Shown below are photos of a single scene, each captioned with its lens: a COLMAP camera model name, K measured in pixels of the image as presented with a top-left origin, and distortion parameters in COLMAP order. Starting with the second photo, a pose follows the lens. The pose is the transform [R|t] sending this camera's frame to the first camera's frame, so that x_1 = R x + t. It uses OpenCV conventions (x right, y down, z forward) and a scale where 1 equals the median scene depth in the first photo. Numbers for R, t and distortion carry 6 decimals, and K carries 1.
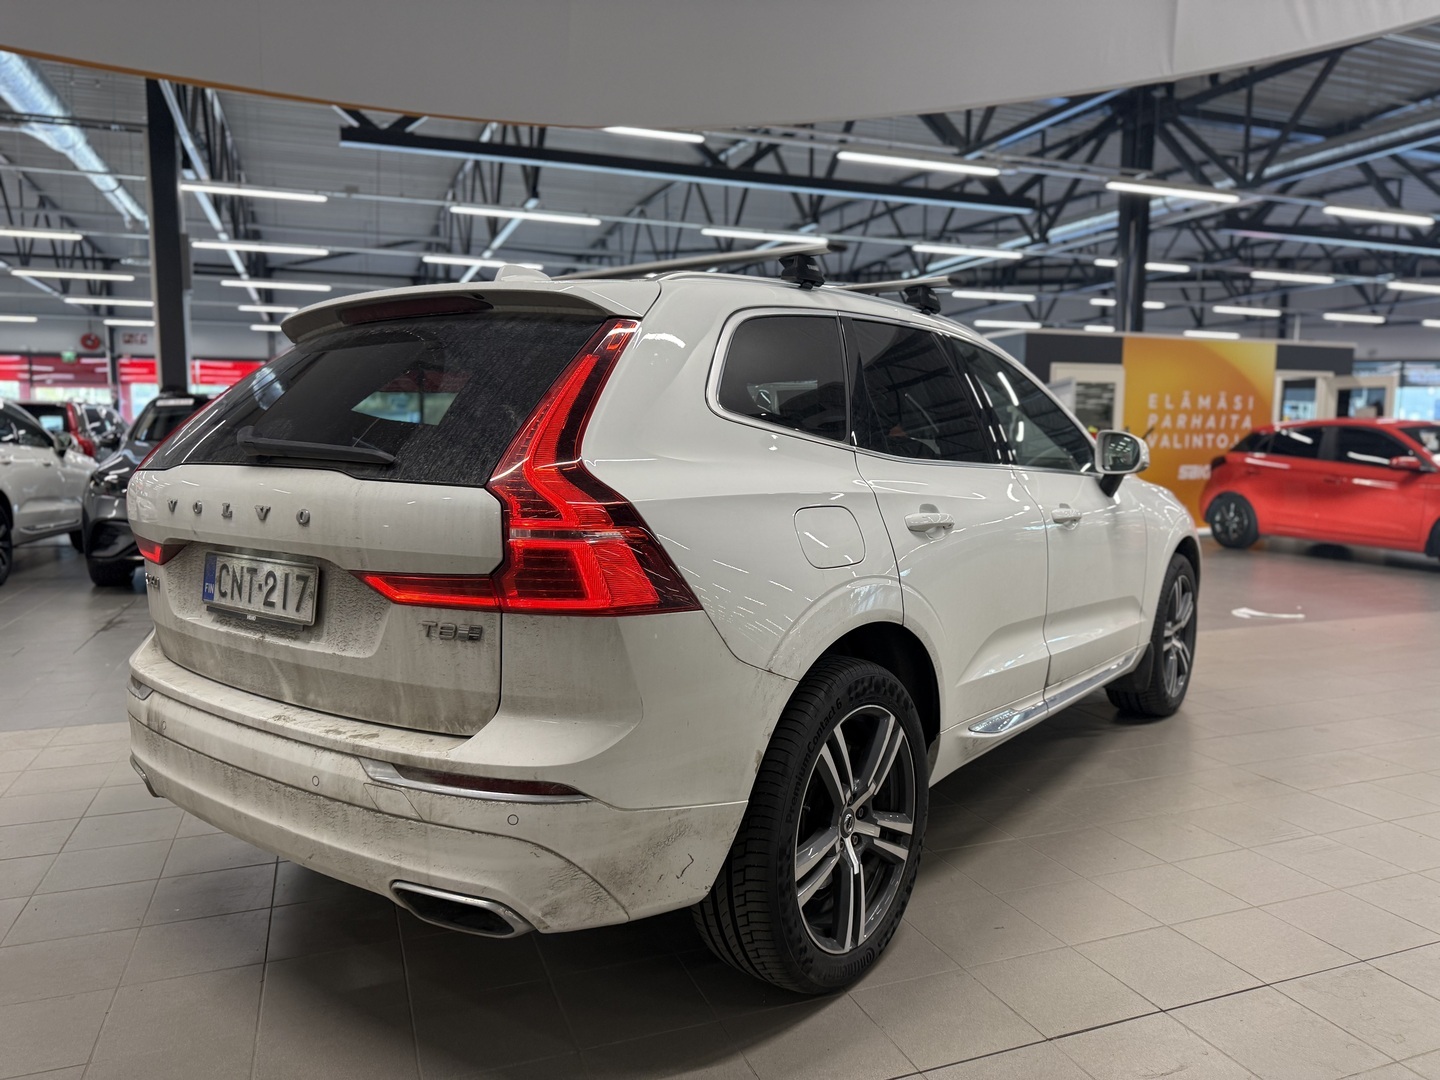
lens RADIAL K [[1026.6, 0, 720.7], [0, 1026.6, 537.4], [0, 0, 1]] dist [-0.003722, -0.000230]
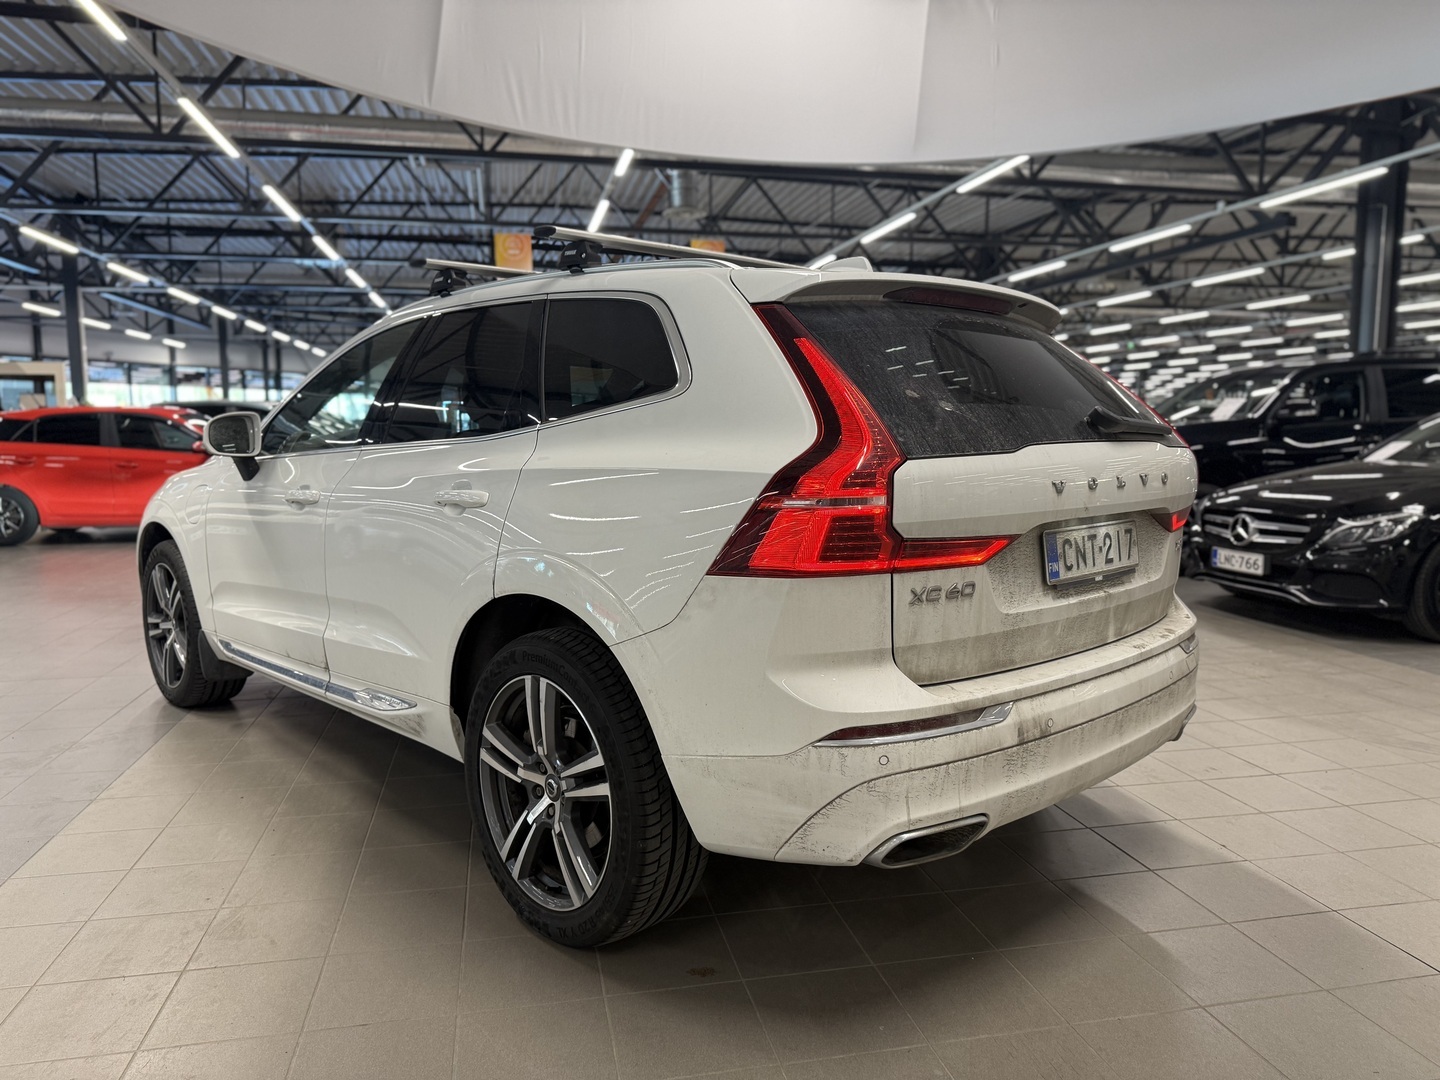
lens RADIAL K [[1026.6, 0, 717.7], [0, 1026.6, 543.0], [0, 0, 1]] dist [-0.003722, -0.000230]
pose [[0.171059, -0.113191, 0.978737, -1.599128], [0.097347, 0.990460, 0.097533, -0.107735], [-0.980440, 0.078593, 0.180446, 1.189849]]
